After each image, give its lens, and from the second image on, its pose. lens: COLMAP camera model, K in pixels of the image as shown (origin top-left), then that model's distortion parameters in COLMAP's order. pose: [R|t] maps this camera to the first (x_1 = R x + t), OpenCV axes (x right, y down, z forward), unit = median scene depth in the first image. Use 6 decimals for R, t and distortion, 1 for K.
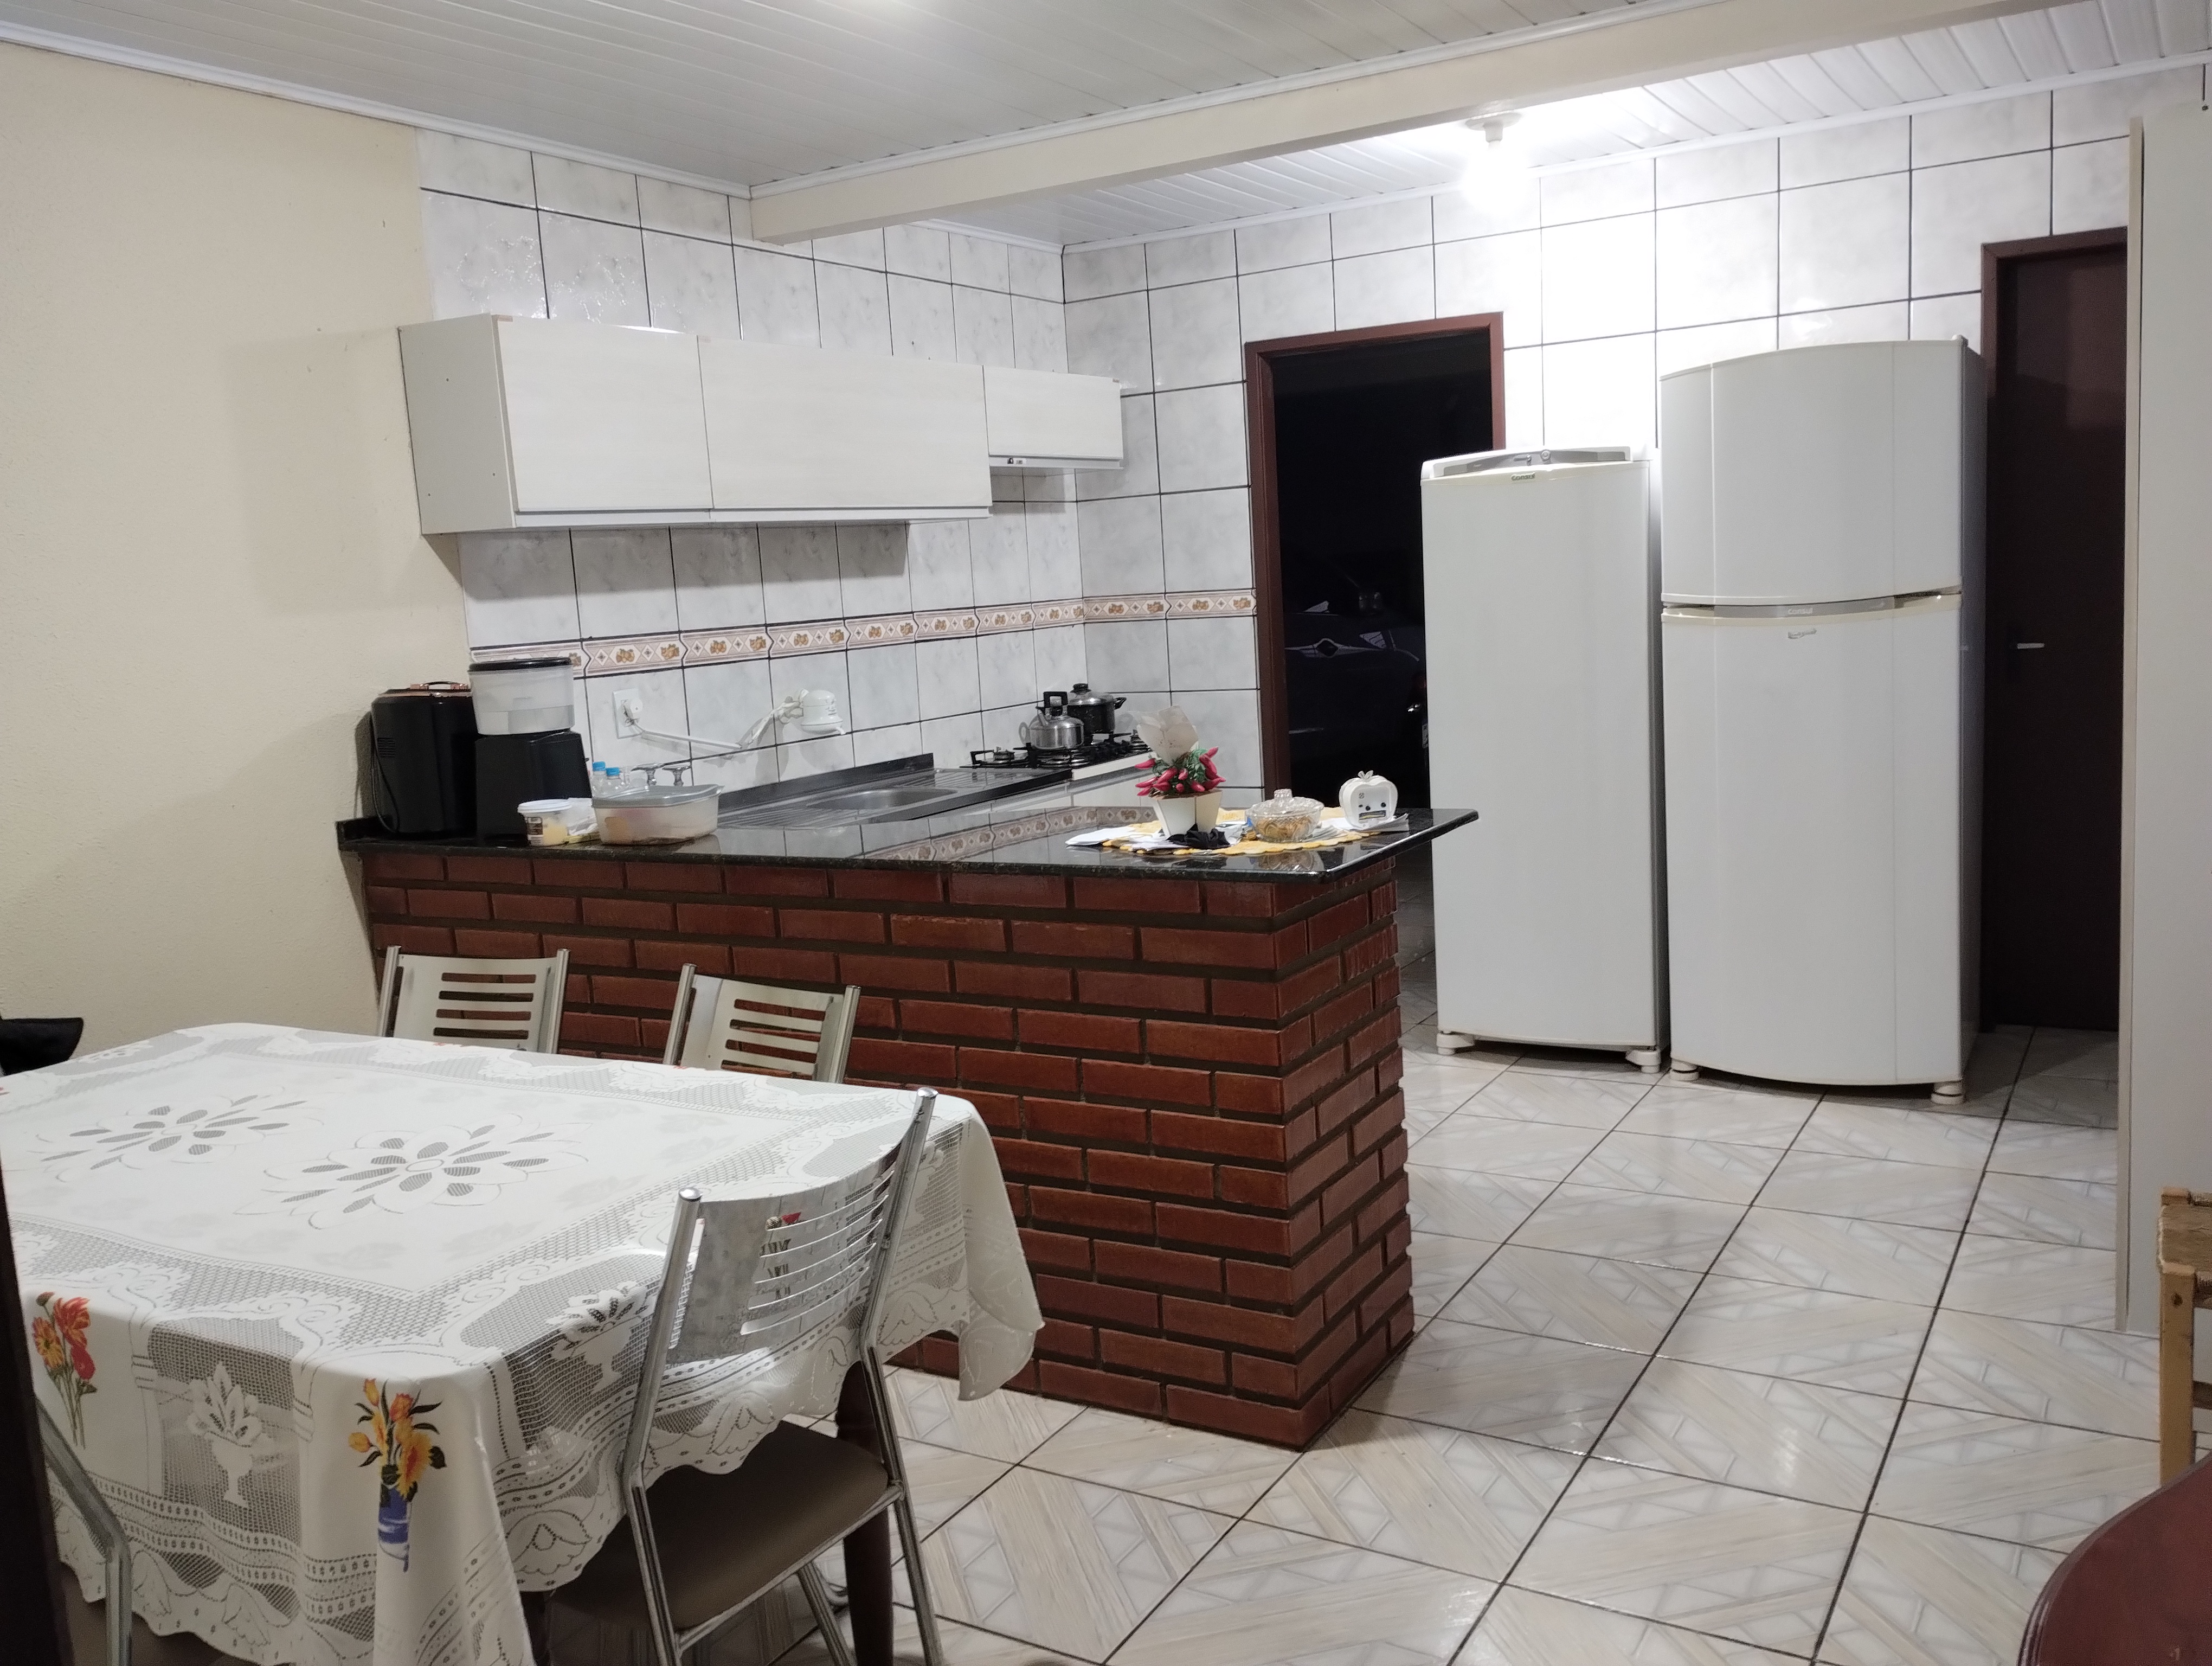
lens RADIAL K [[1812.7, 0, 1094.5], [0, 1812.7, 834.7], [0, 0, 1]] dist [0.074322, -0.090852]
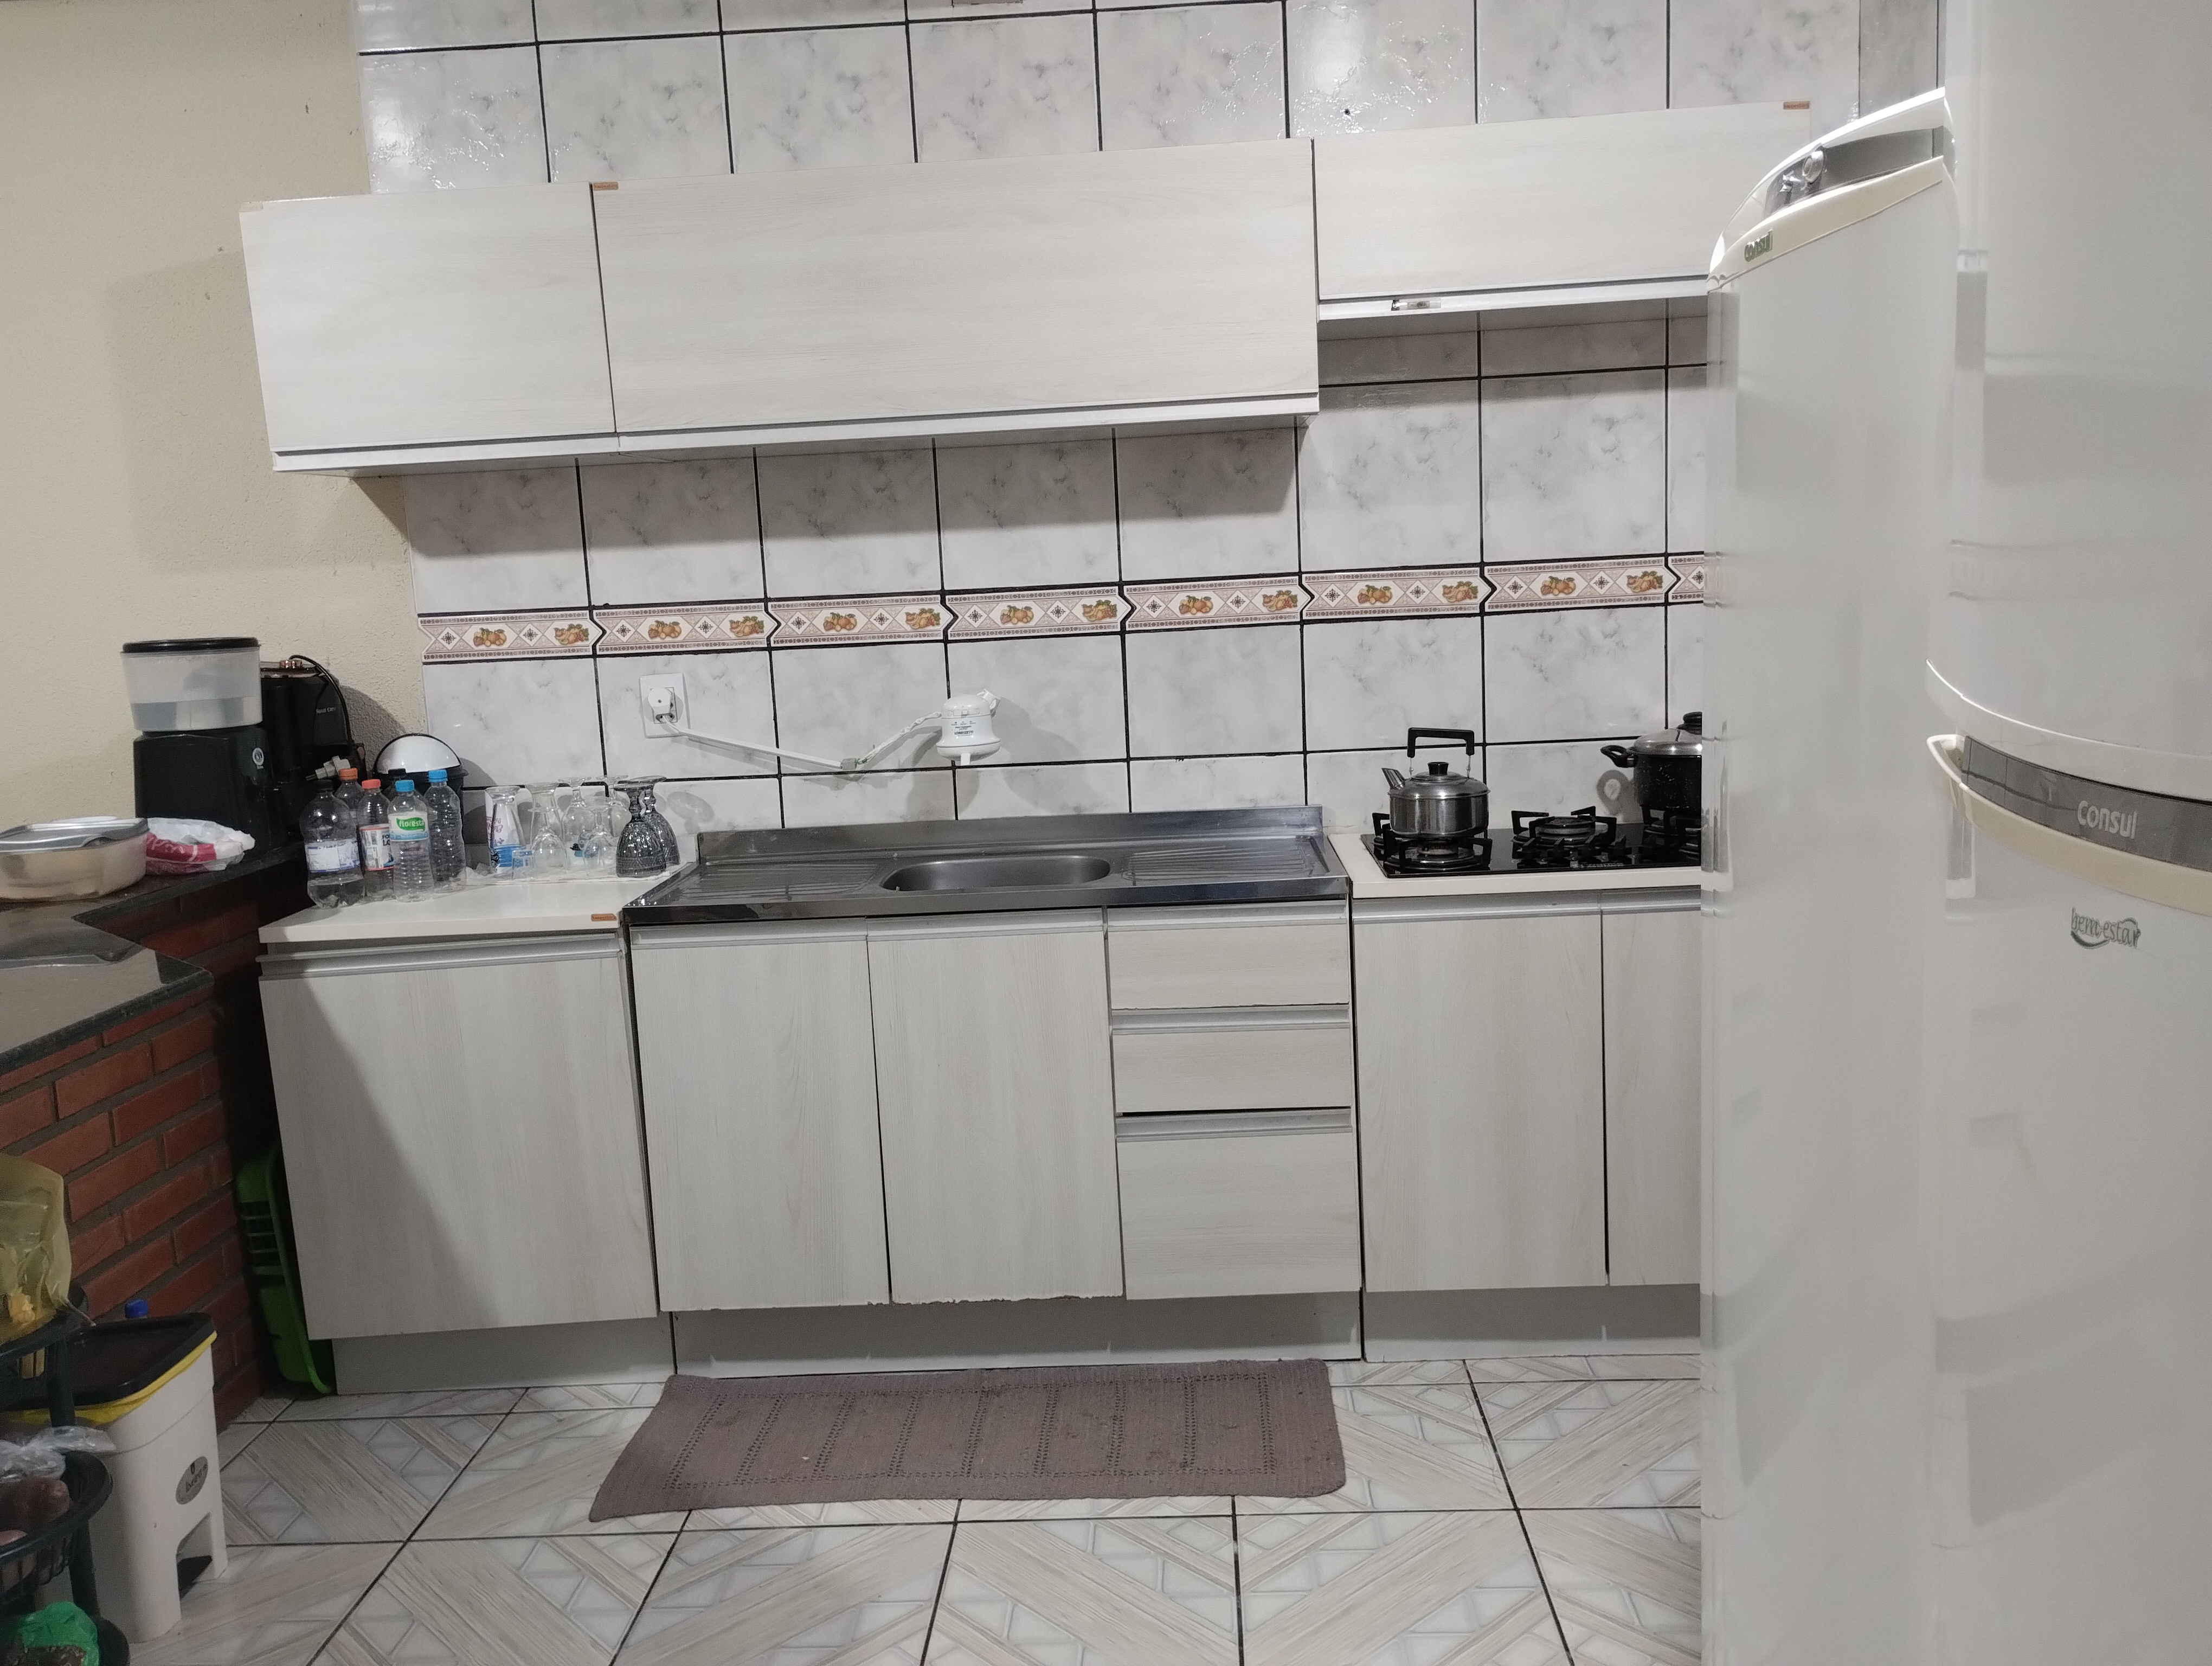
lens RADIAL K [[1812.7, 0, 1094.5], [0, 1812.7, 834.7], [0, 0, 1]] dist [0.074322, -0.090852]
pose [[0.513643, 0.175764, -0.839808, 0.428850], [-0.106360, 0.984287, 0.140950, -0.125590], [0.851386, 0.016924, 0.524267, 0.681977]]
